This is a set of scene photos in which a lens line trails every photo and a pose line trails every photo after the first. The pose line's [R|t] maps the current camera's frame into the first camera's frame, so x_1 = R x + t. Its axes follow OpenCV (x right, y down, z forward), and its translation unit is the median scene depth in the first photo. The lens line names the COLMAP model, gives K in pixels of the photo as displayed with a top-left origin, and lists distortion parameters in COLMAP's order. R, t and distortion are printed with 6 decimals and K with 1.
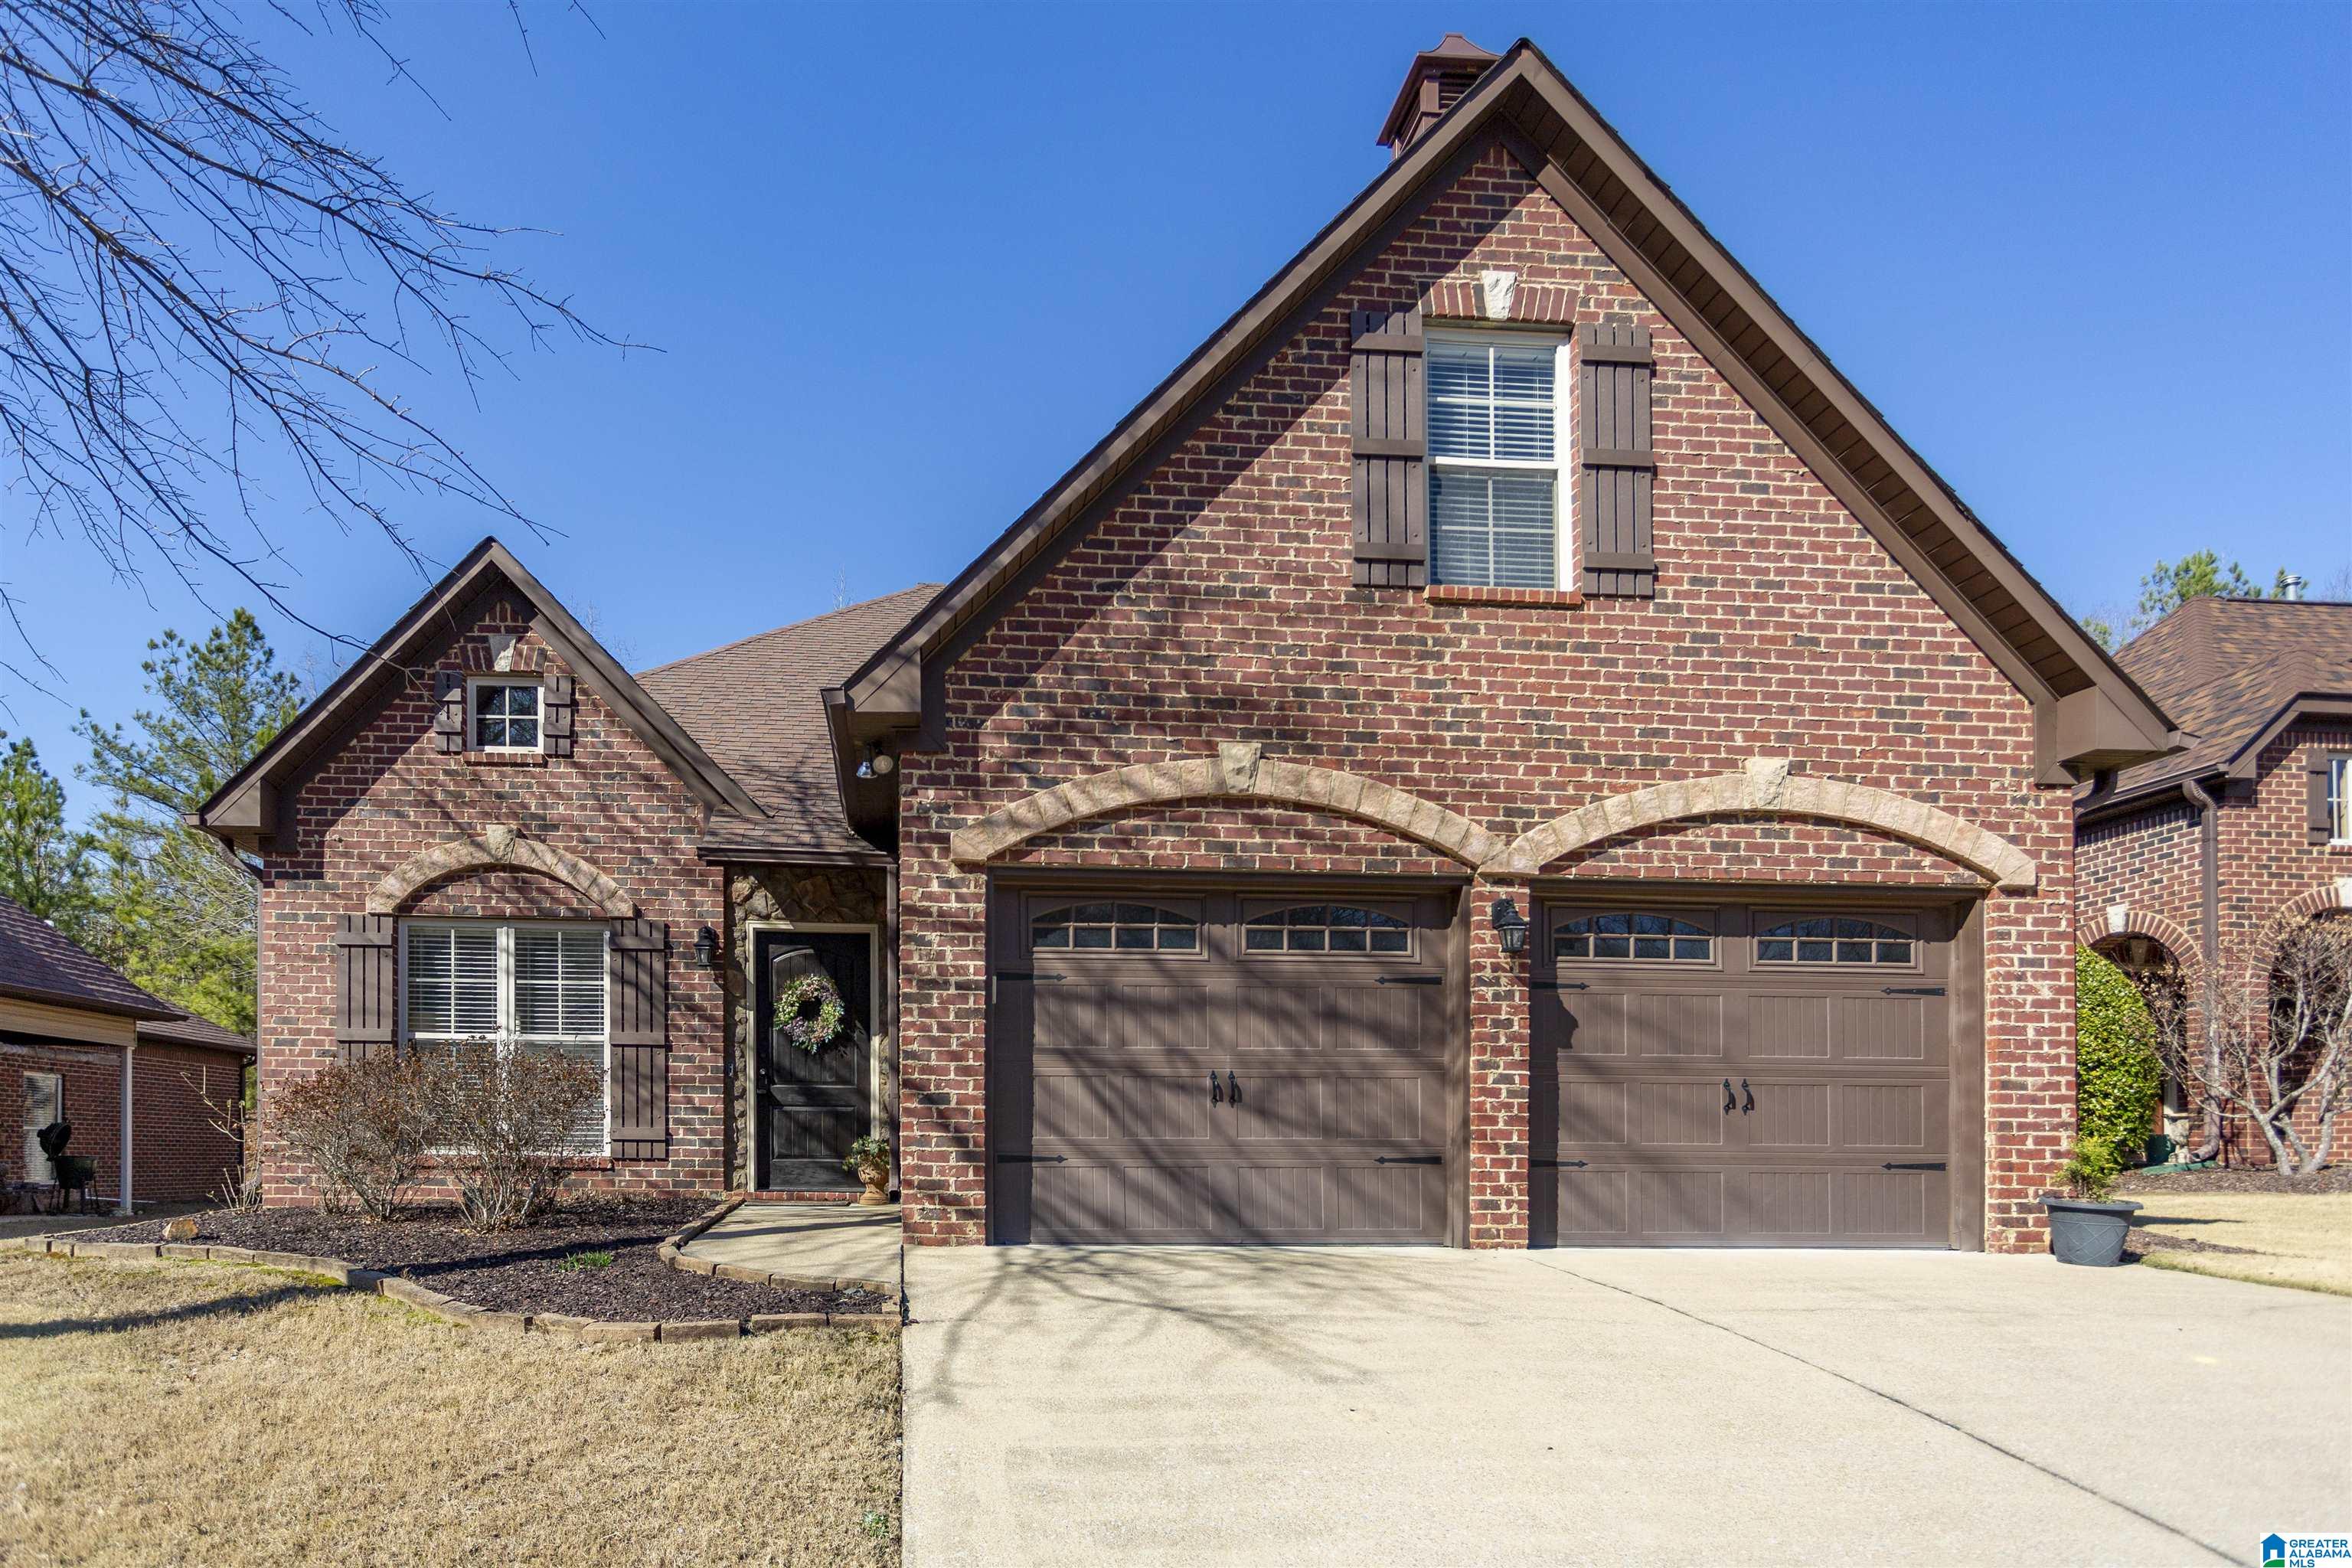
lens RADIAL K [[1295.5, 0, 1167.0], [0, 1295.5, 993.1], [0, 0, 1]] dist [-0.003843, 0.003540]
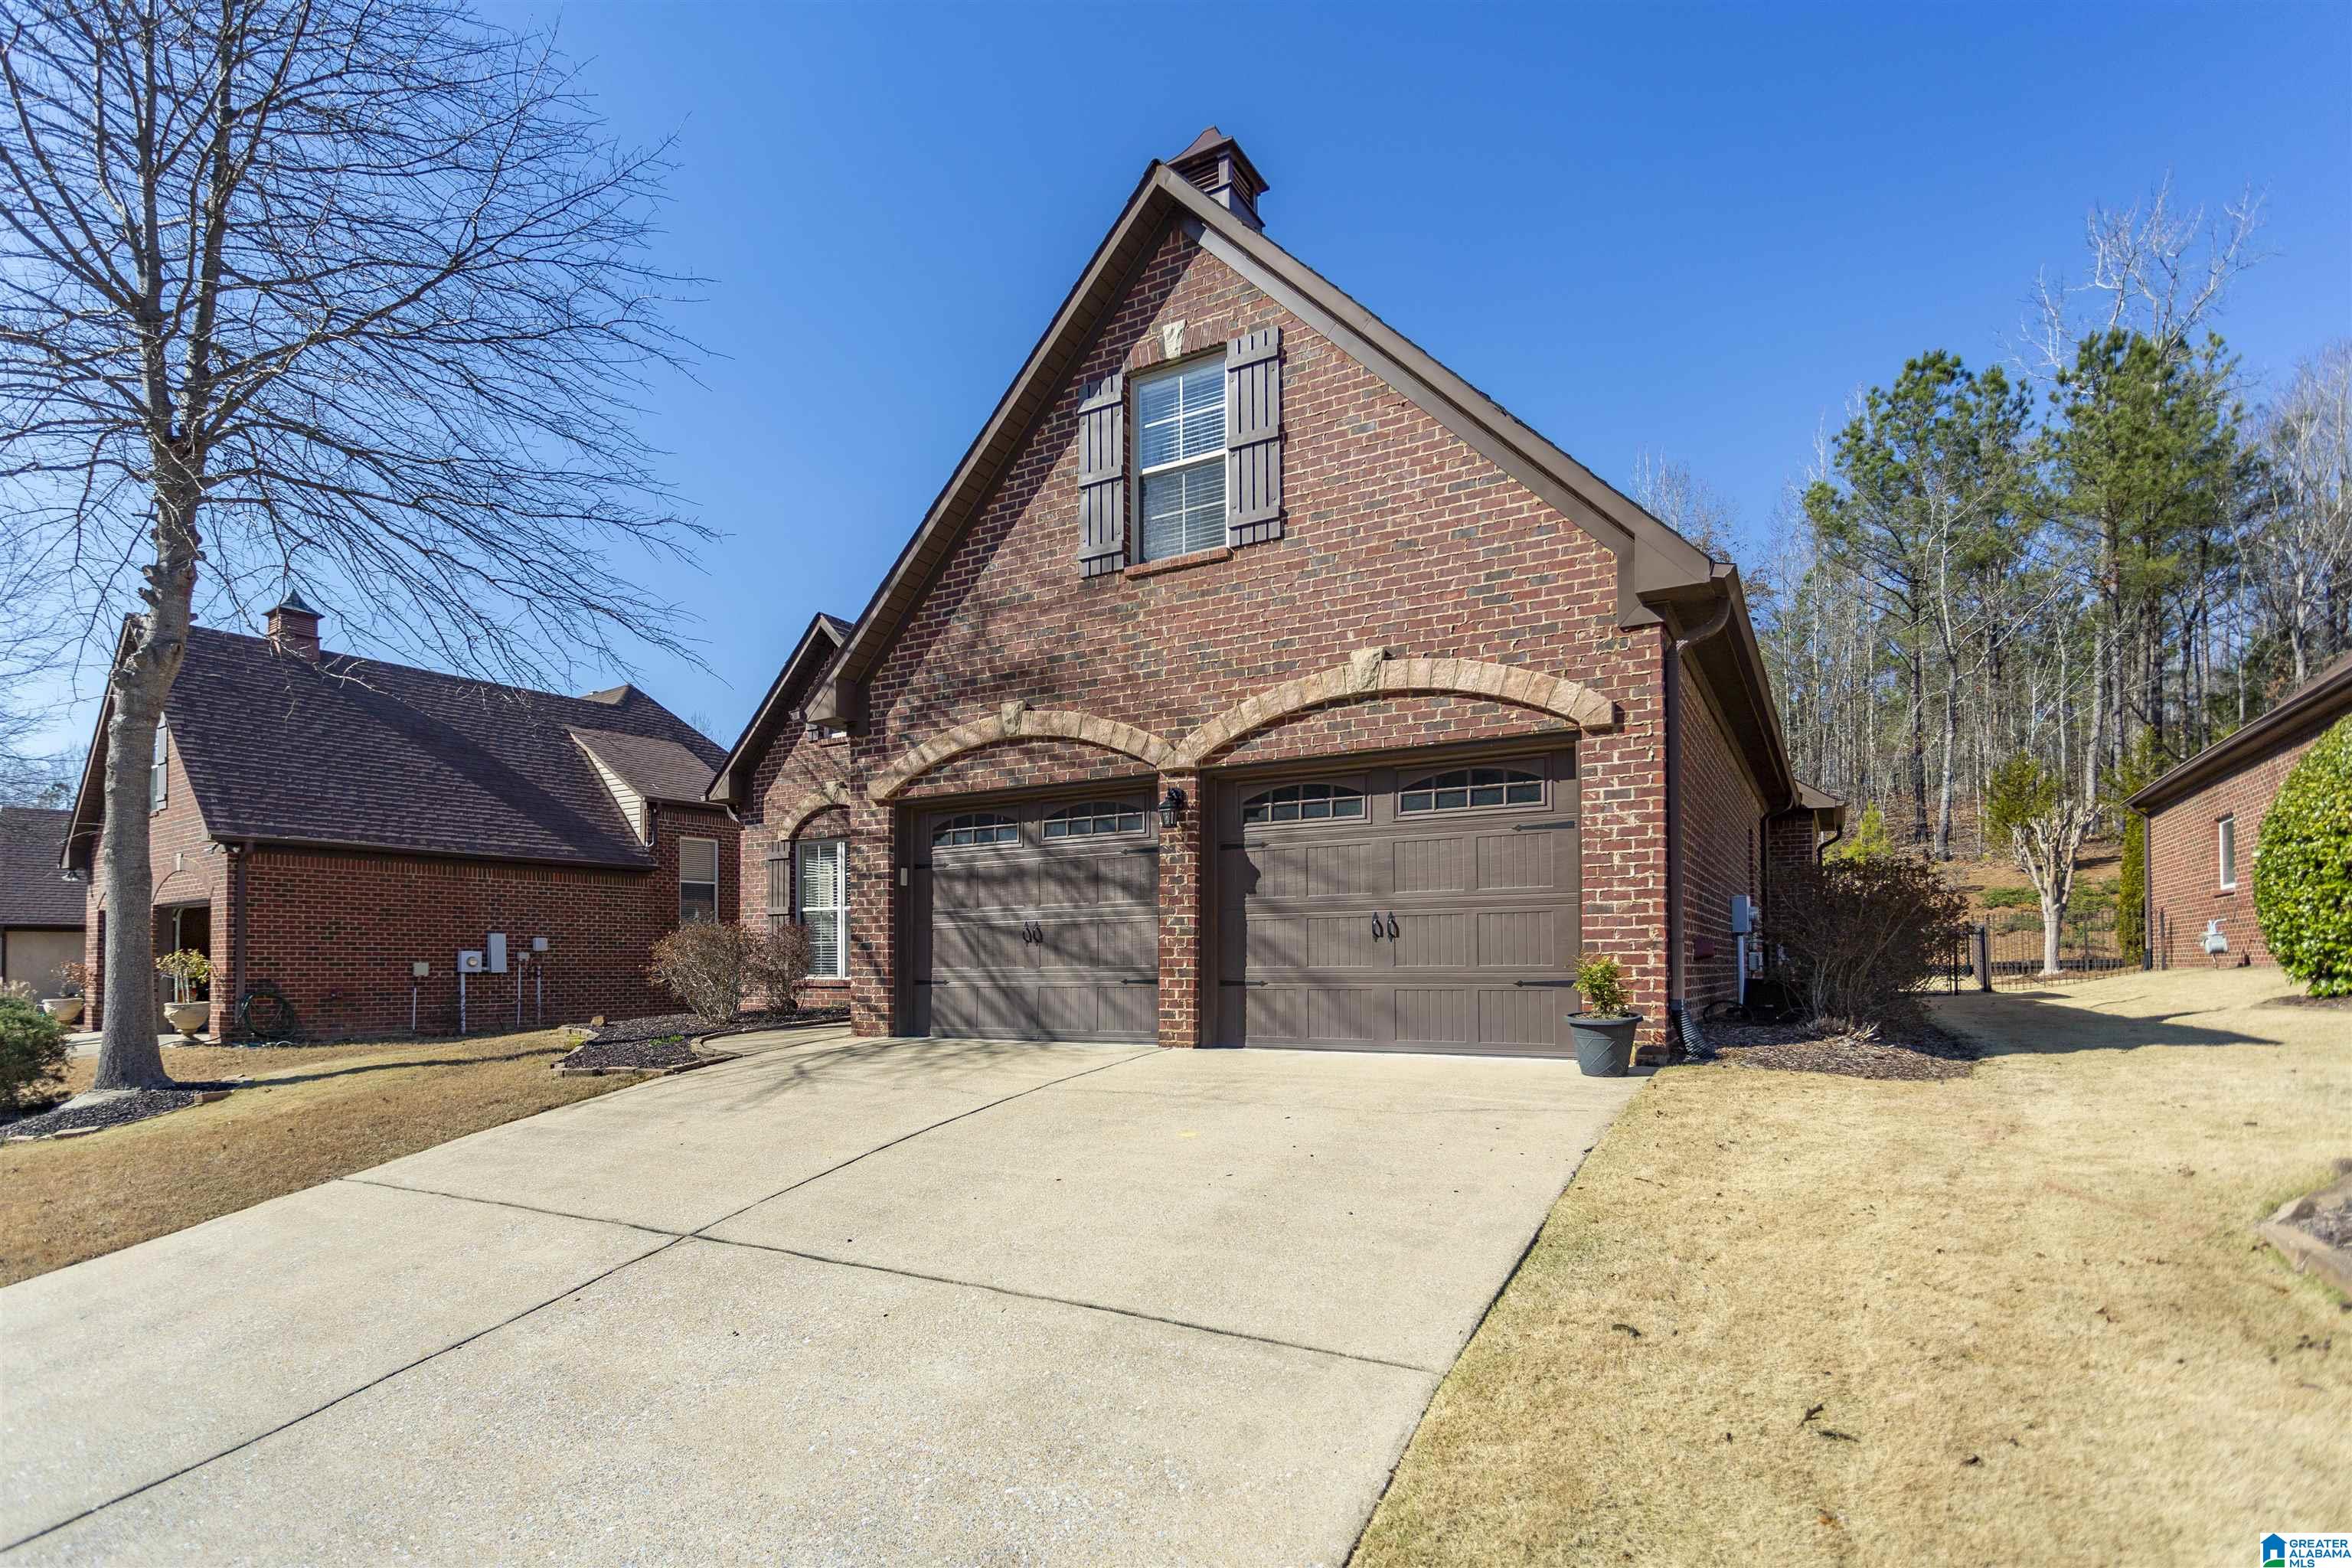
lens RADIAL K [[1130.4, 0, 1179.1], [0, 1130.4, 781.0], [0, 0, 1]] dist [0.007513, 0.000287]
pose [[0.837837, -0.101120, -0.536474, 0.882311], [0.083587, 0.994870, -0.056981, -0.011405], [0.539484, 0.002899, 0.841991, 0.004265]]
